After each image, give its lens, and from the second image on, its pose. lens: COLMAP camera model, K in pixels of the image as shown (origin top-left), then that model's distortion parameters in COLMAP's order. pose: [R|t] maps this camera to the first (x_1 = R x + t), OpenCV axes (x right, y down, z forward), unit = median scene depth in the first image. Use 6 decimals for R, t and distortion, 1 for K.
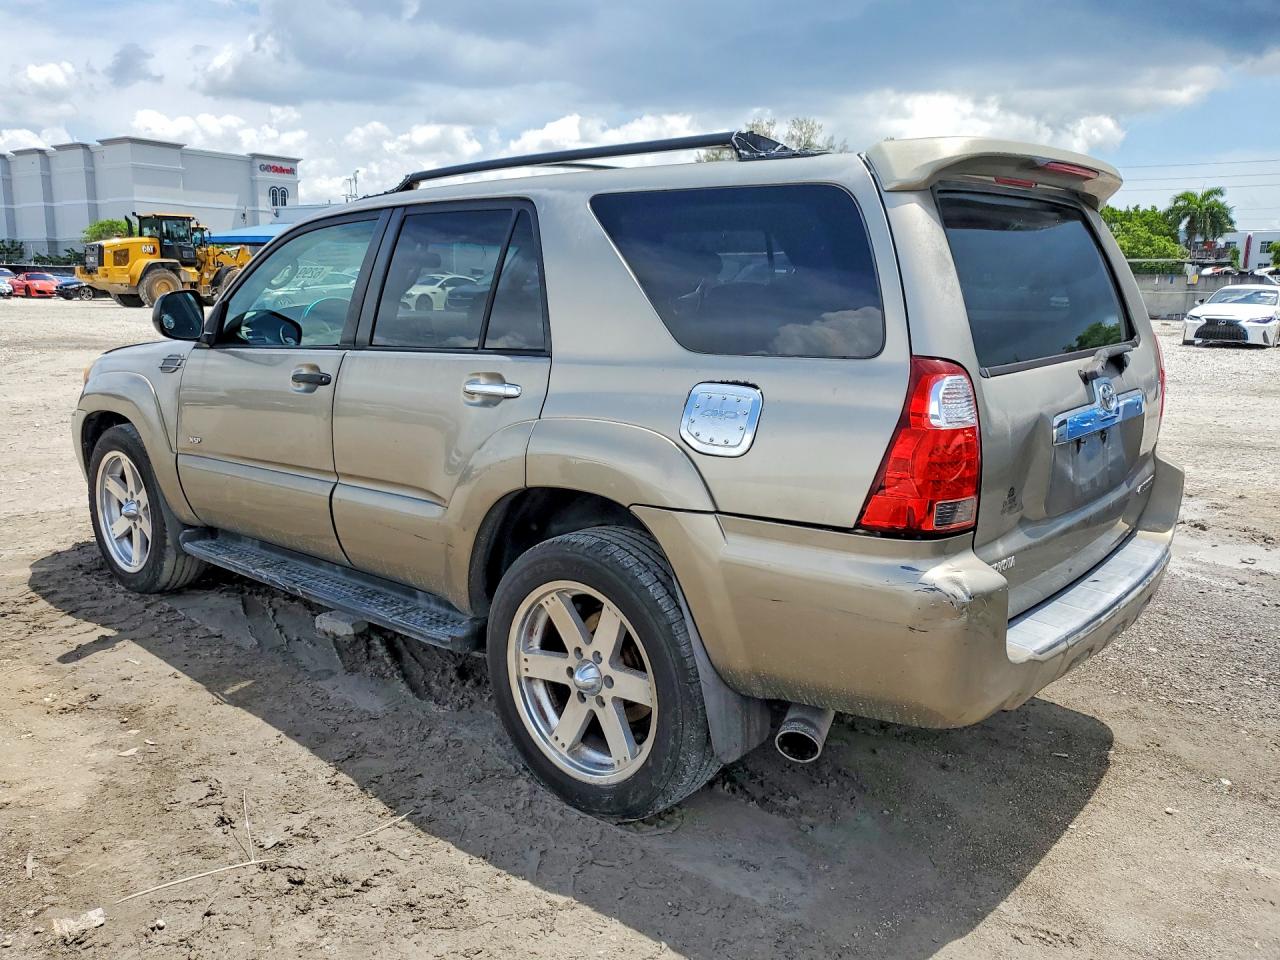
lens RADIAL K [[1007.6, 0, 633.4], [0, 1007.6, 485.9], [0, 0, 1]] dist [0.005509, 0.002503]
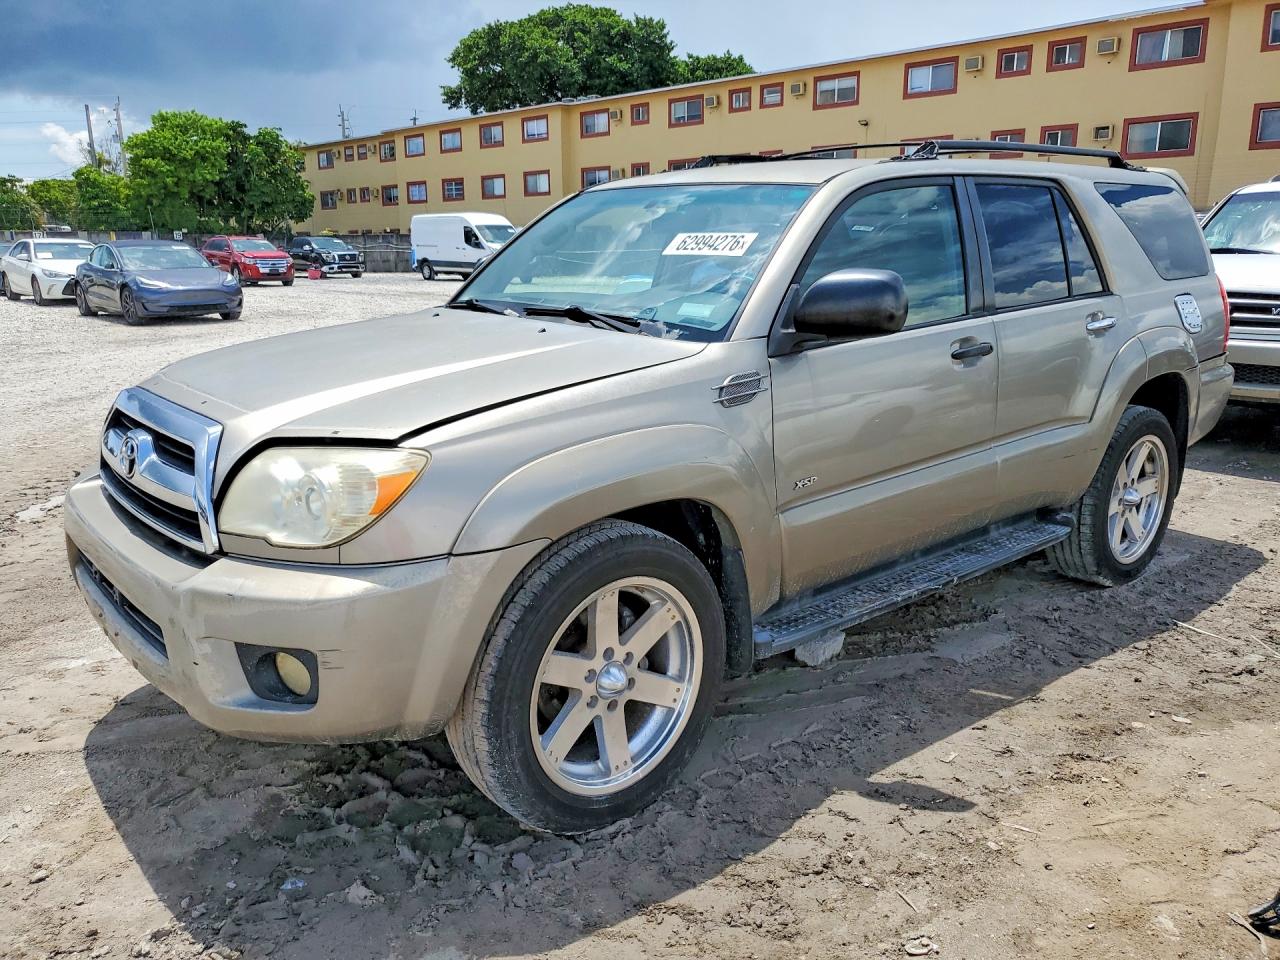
lens RADIAL K [[1007.6, 0, 636.2], [0, 1007.6, 478.0], [0, 0, 1]] dist [0.005509, 0.002503]
pose [[0.155652, -0.253250, 0.954797, -1.275032], [0.200787, 0.954510, 0.220442, -0.259631], [-0.967190, 0.157399, 0.199421, 1.098954]]
